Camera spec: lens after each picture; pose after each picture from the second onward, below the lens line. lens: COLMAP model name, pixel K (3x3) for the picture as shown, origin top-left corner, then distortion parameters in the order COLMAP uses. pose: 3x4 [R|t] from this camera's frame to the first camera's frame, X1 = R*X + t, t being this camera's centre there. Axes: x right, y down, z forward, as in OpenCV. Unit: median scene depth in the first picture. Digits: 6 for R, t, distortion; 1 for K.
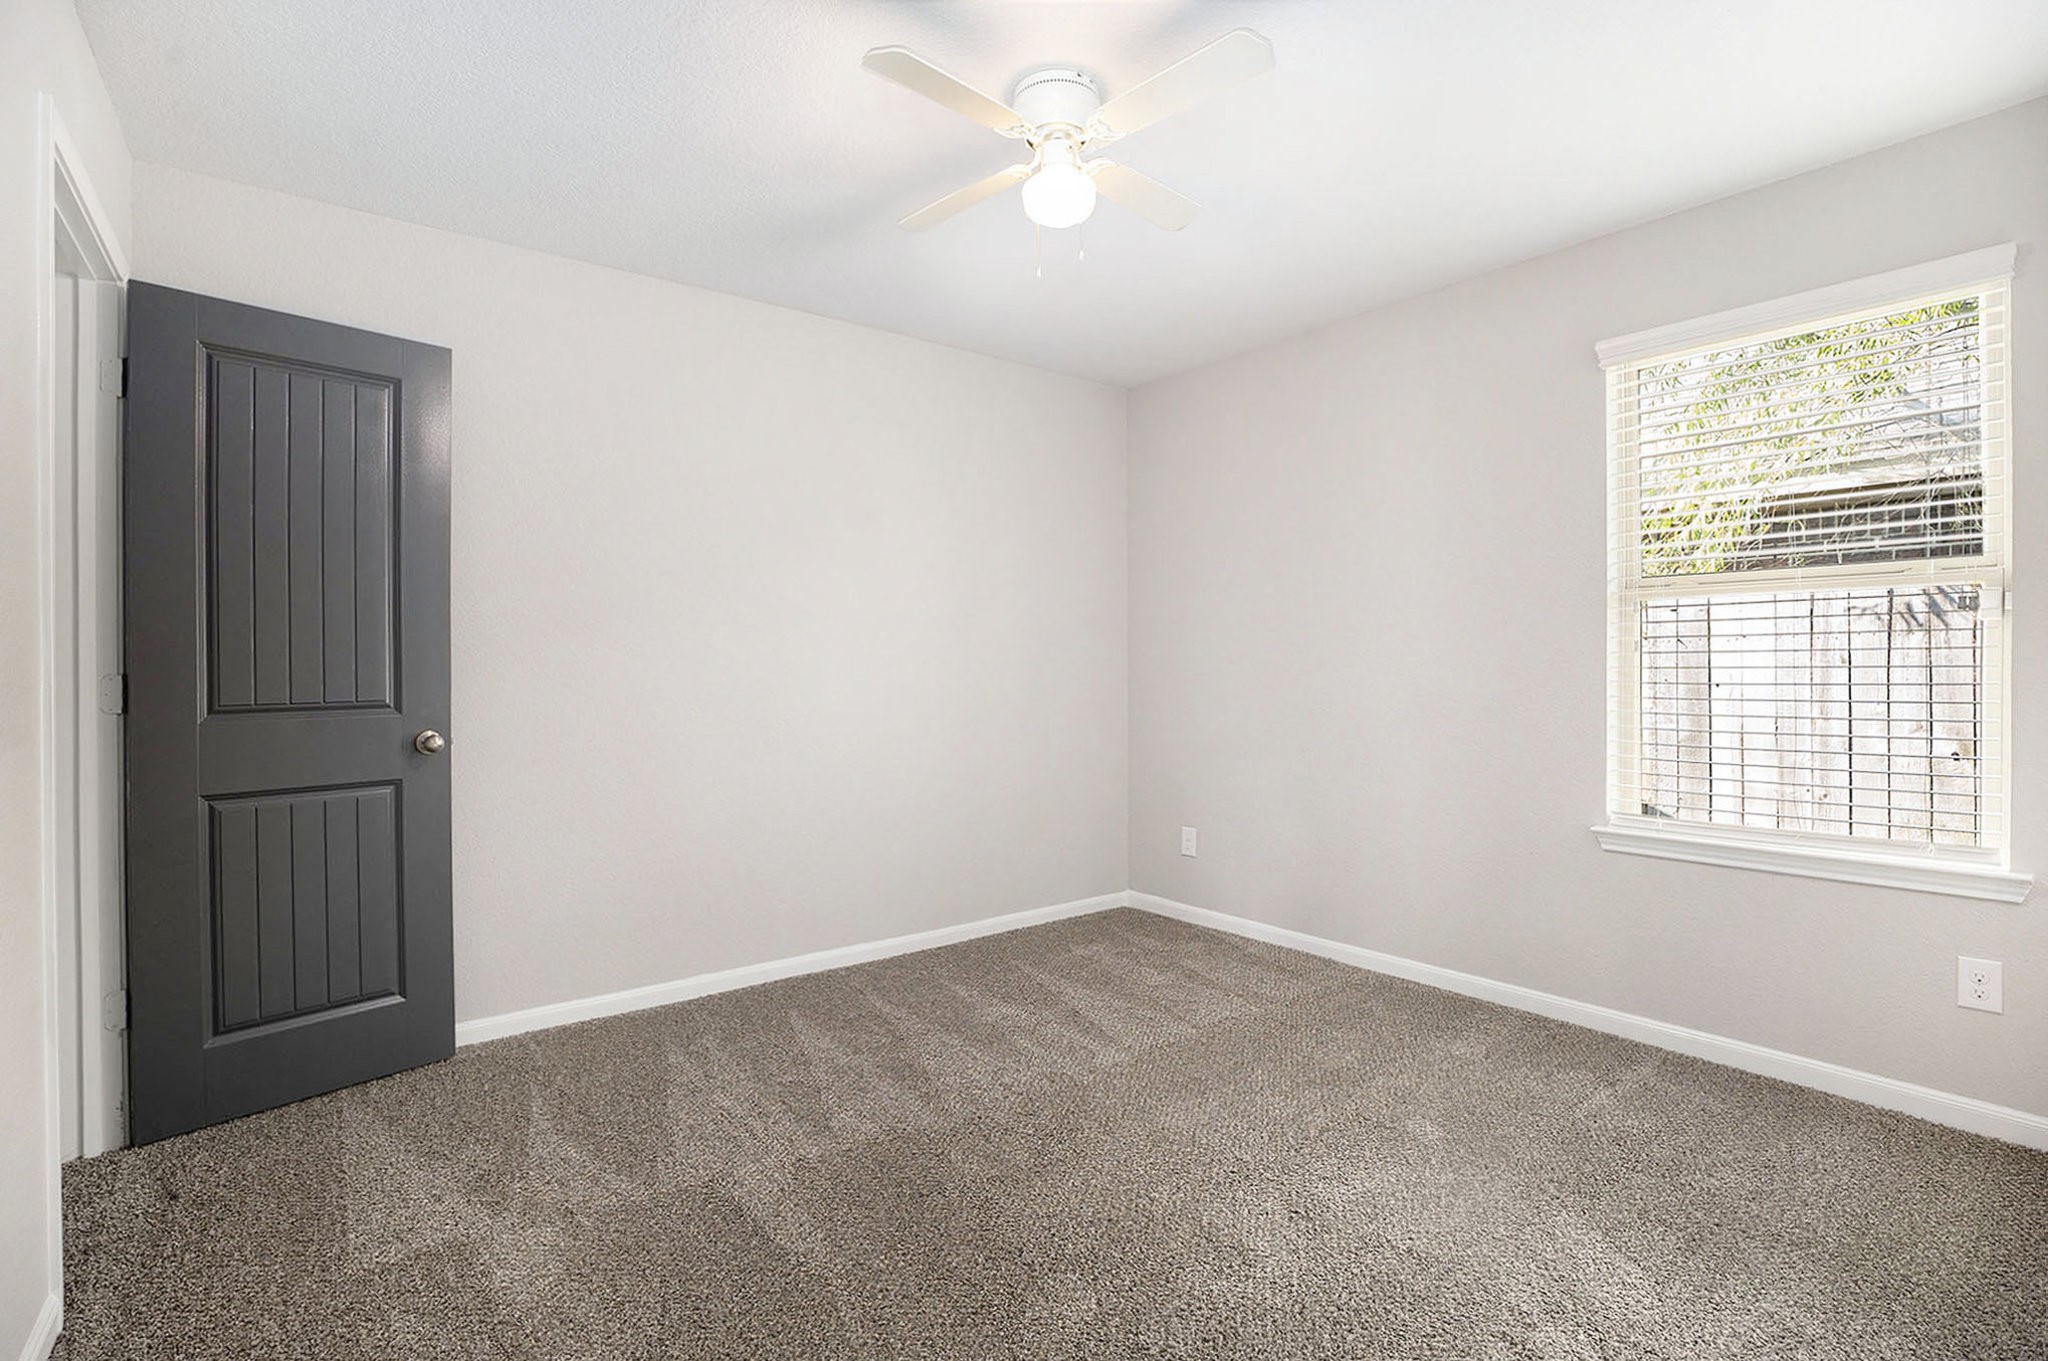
lens RADIAL K [[959.2, 0, 1029.7], [0, 959.2, 662.1], [0, 0, 1]] dist [-0.031751, -0.000180]
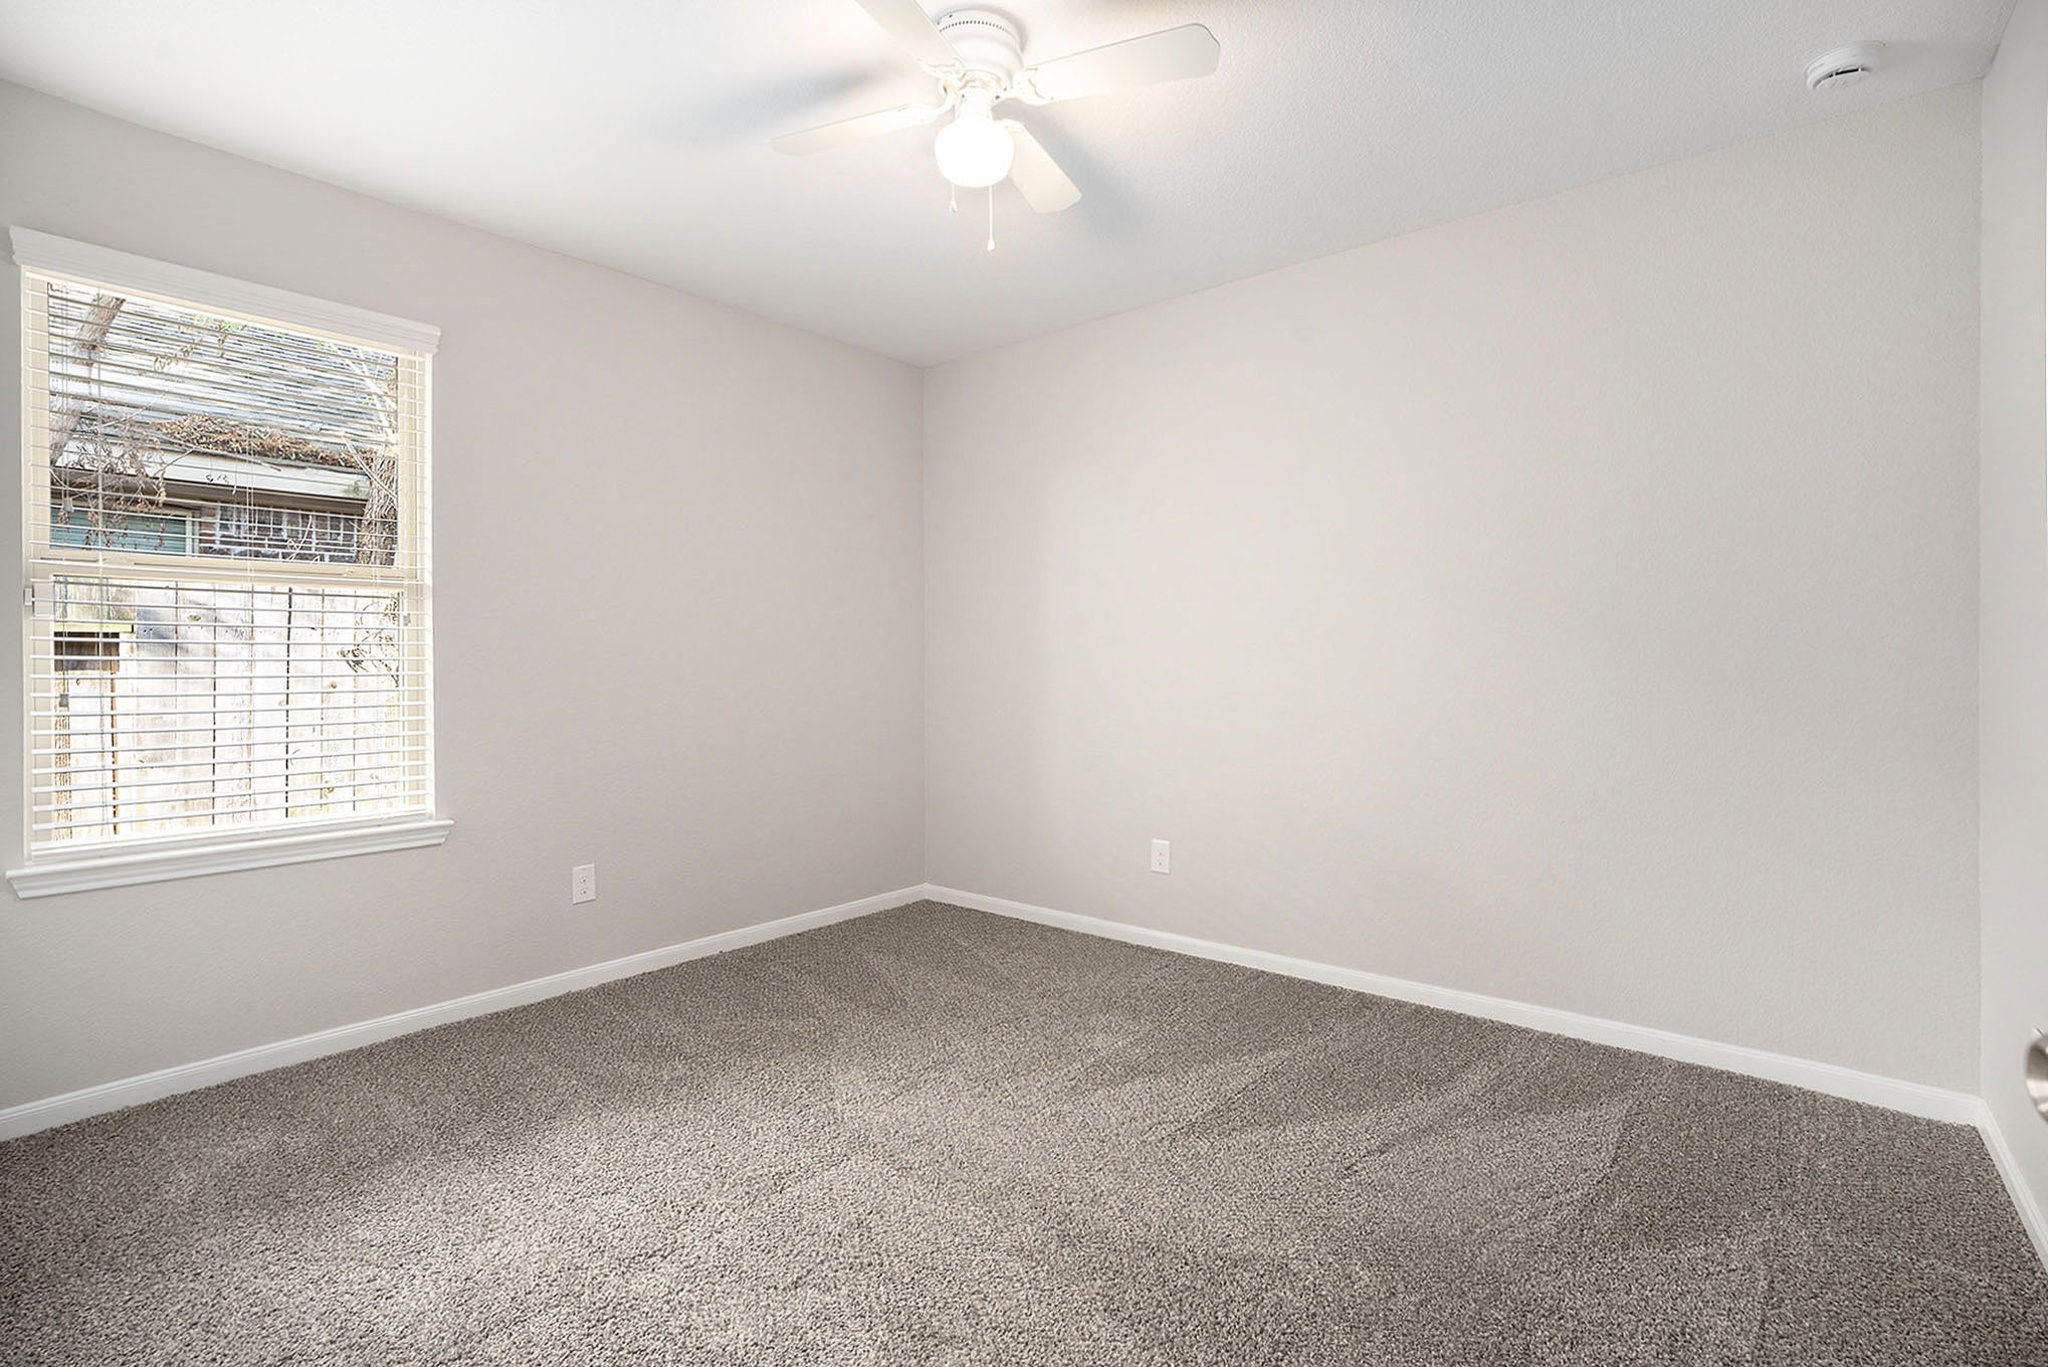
lens RADIAL K [[959.2, 0, 1029.7], [0, 959.2, 665.1], [0, 0, 1]] dist [-0.031751, -0.000180]
pose [[-0.205986, 0.003512, 0.978549, -0.372279], [-0.013956, 0.999881, -0.006526, 0.007592], [-0.978455, -0.015001, -0.205913, 0.459448]]
